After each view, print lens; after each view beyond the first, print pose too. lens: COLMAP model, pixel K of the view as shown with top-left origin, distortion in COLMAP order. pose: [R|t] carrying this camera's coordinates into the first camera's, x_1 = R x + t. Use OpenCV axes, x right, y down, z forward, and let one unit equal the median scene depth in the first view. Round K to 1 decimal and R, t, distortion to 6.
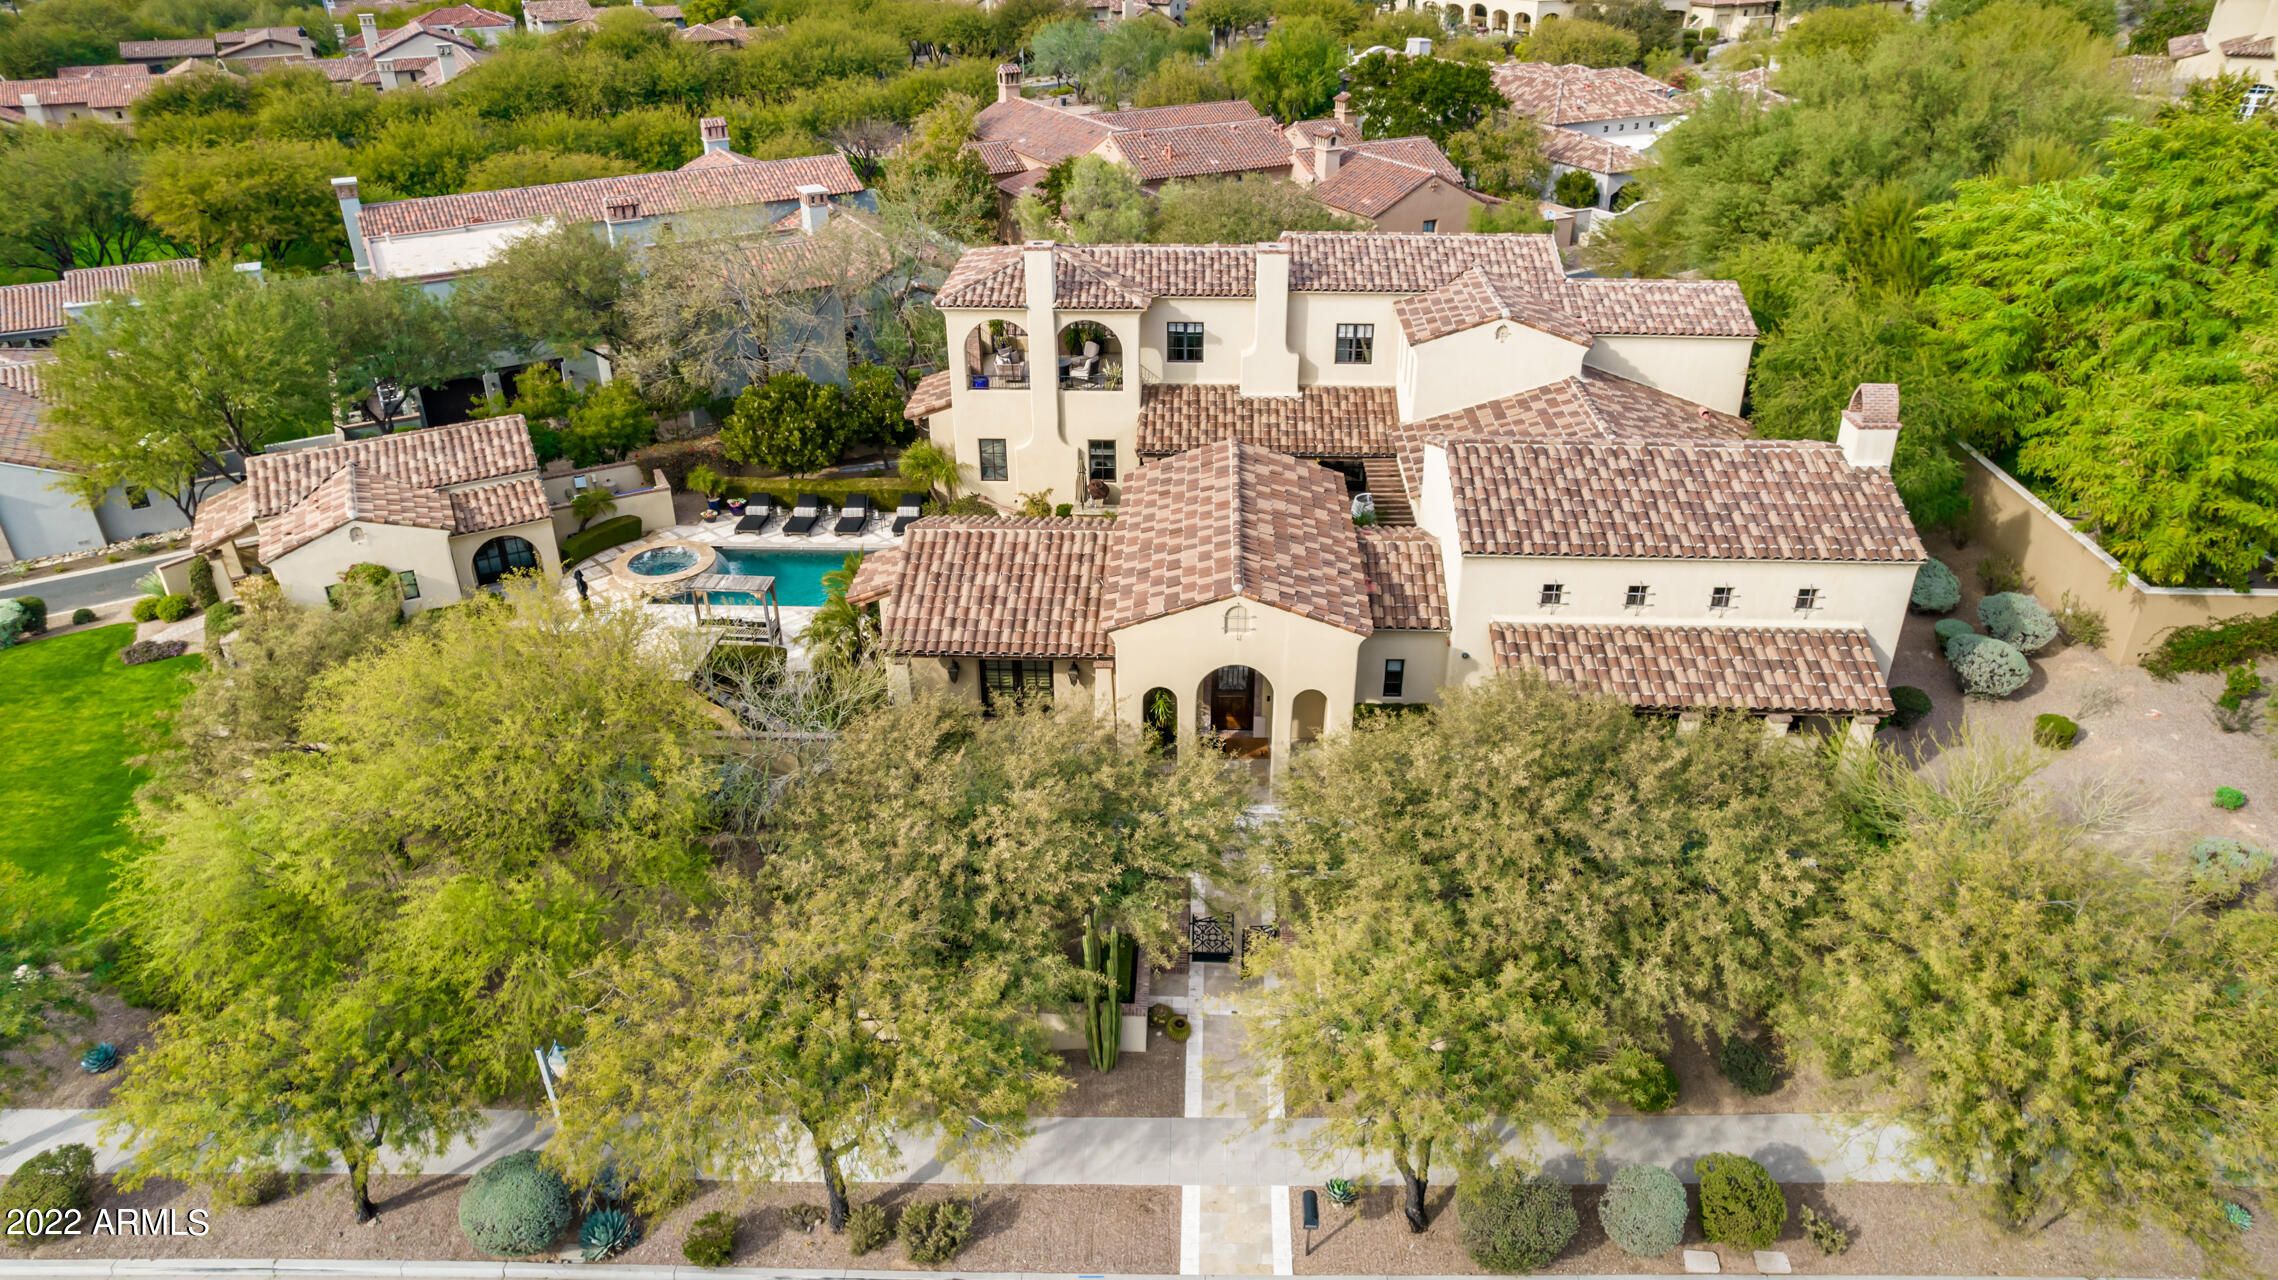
lens RADIAL K [[1455.3, 0, 1143.1], [0, 1455.3, 640.2], [0, 0, 1]] dist [-0.071316, 0.064294]
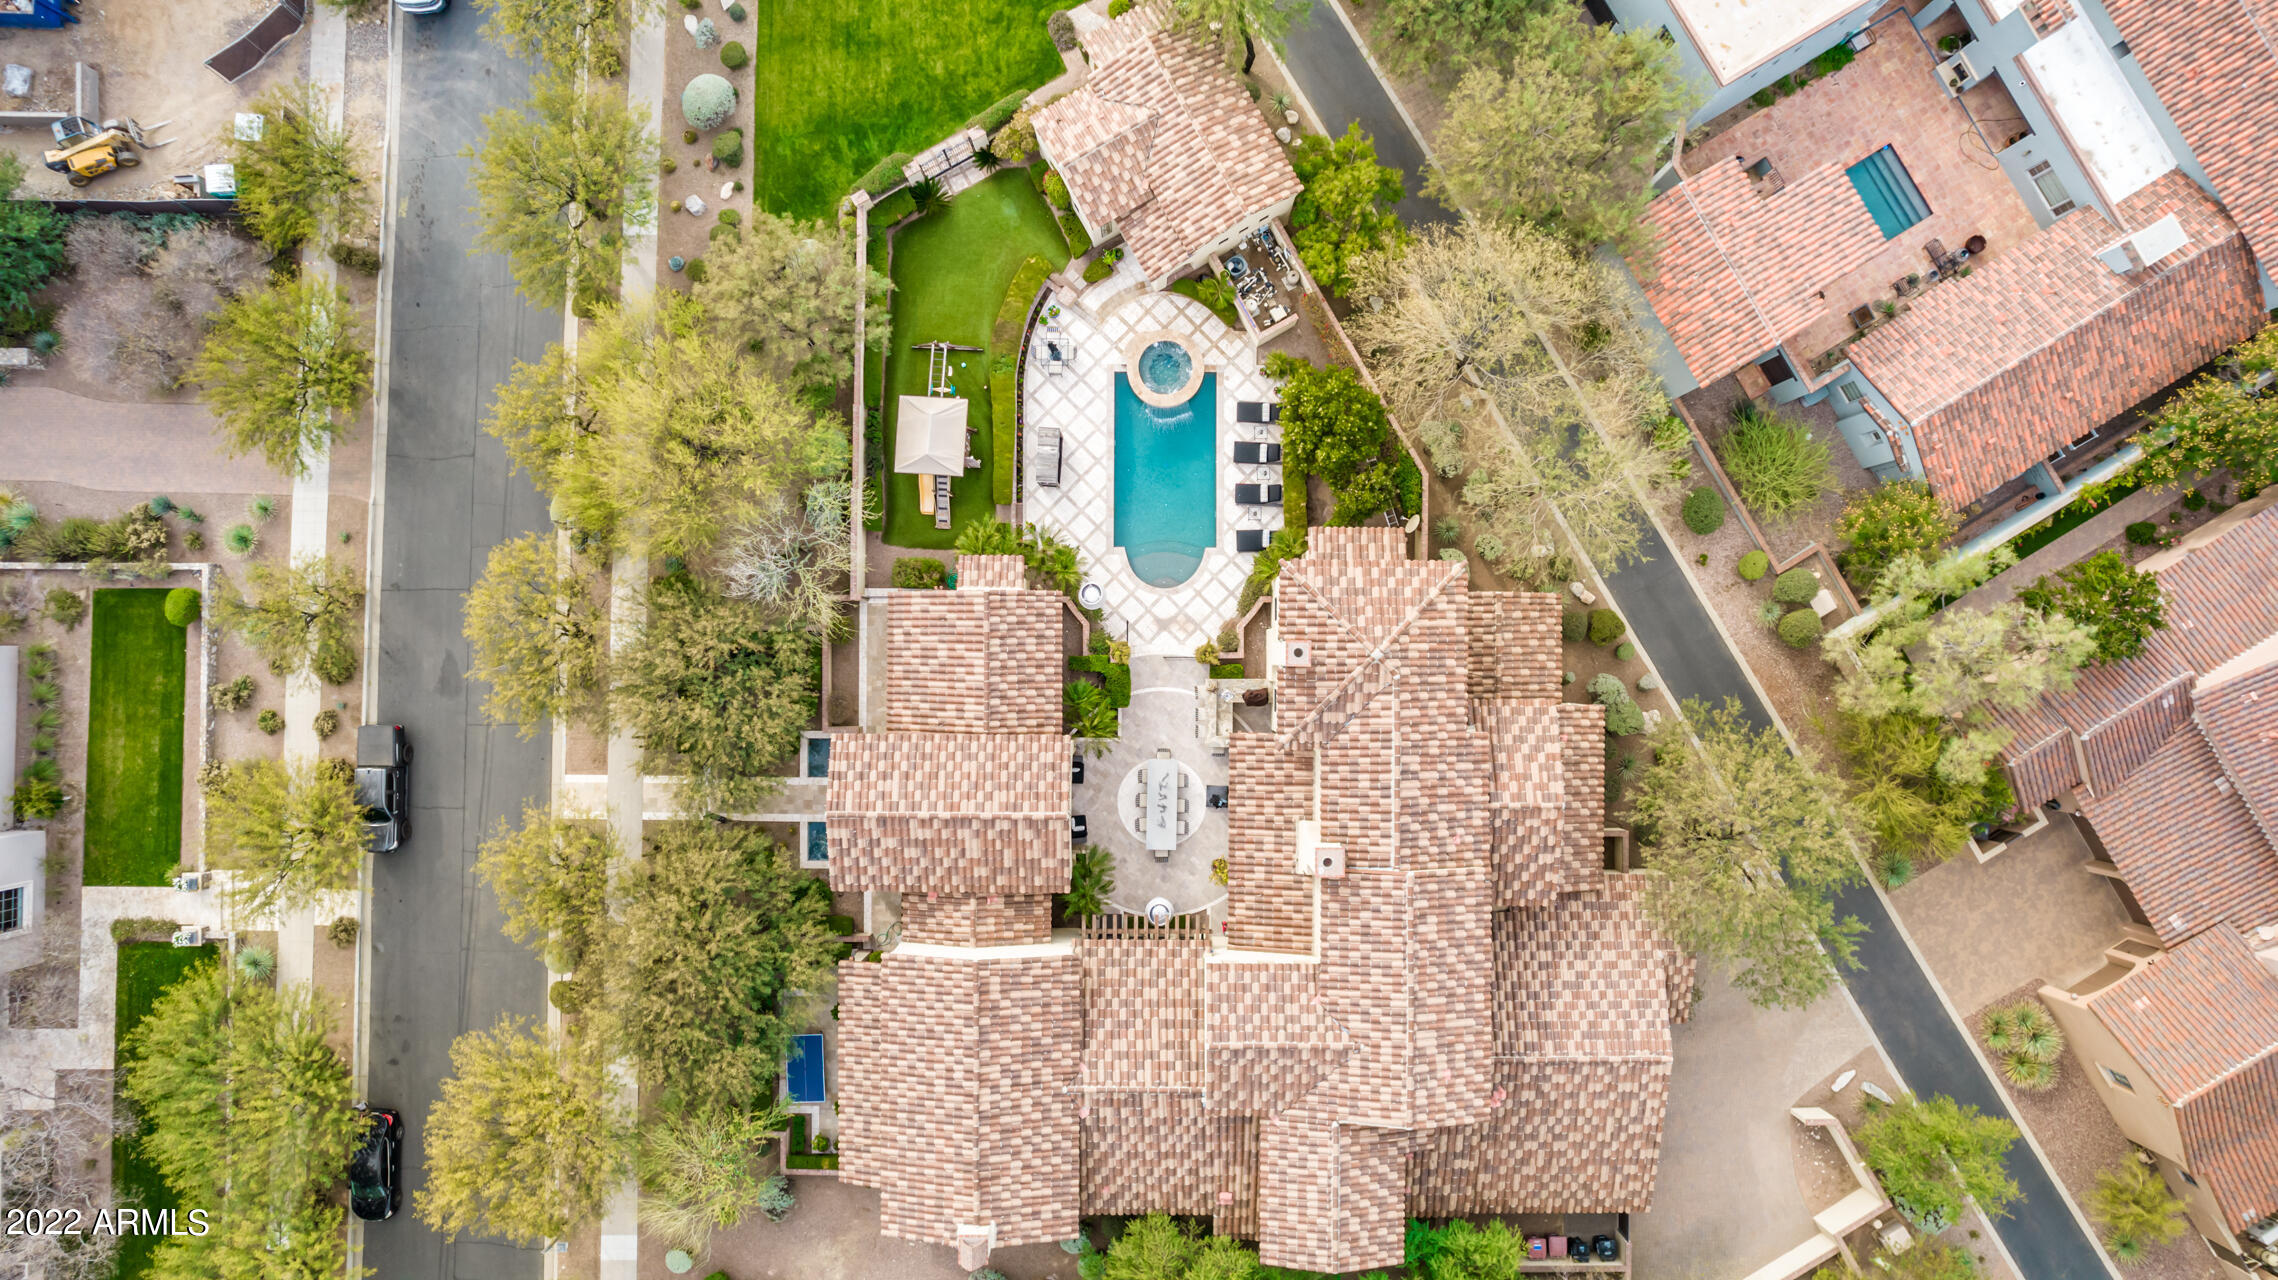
lens RADIAL K [[1455.3, 0, 1143.1], [0, 1455.3, 640.2], [0, 0, 1]] dist [-0.071316, 0.064294]
pose [[0.042296, 0.999080, -0.007120, -0.075080], [-0.475540, 0.026398, 0.879298, -1.147825], [0.878677, -0.033805, 0.476219, 0.343074]]
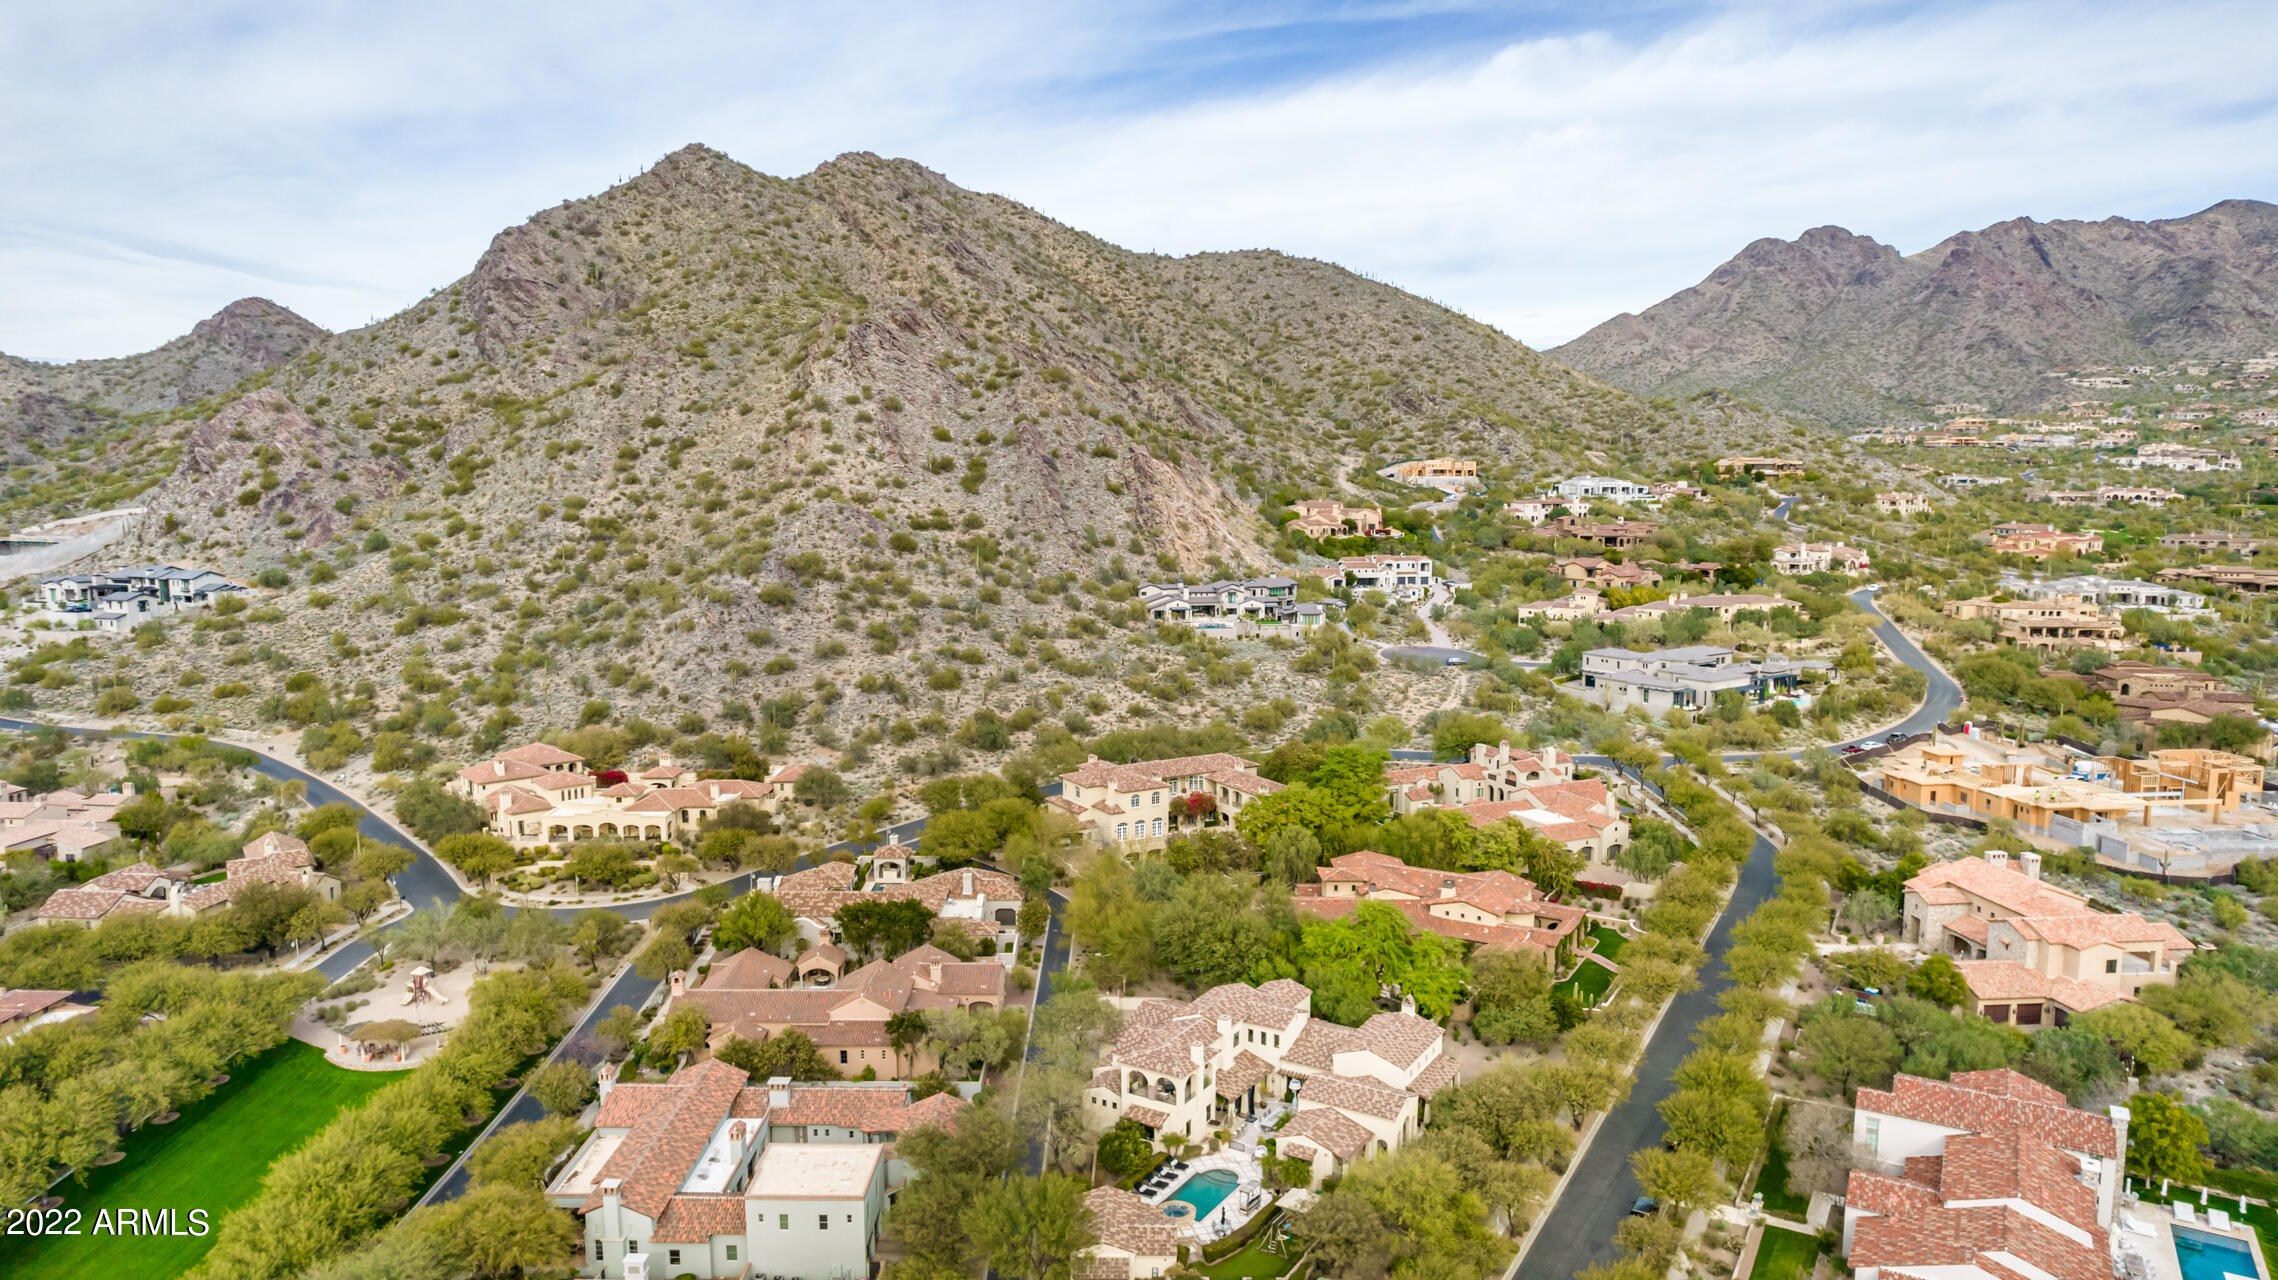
lens RADIAL K [[1455.3, 0, 1143.1], [0, 1455.3, 640.2], [0, 0, 1]] dist [-0.071316, 0.064294]
pose [[0.472130, -0.100271, 0.875807, -2.380534], [0.419528, 0.899344, -0.123193, -0.642394], [-0.775299, 0.425589, 0.466674, -0.532779]]
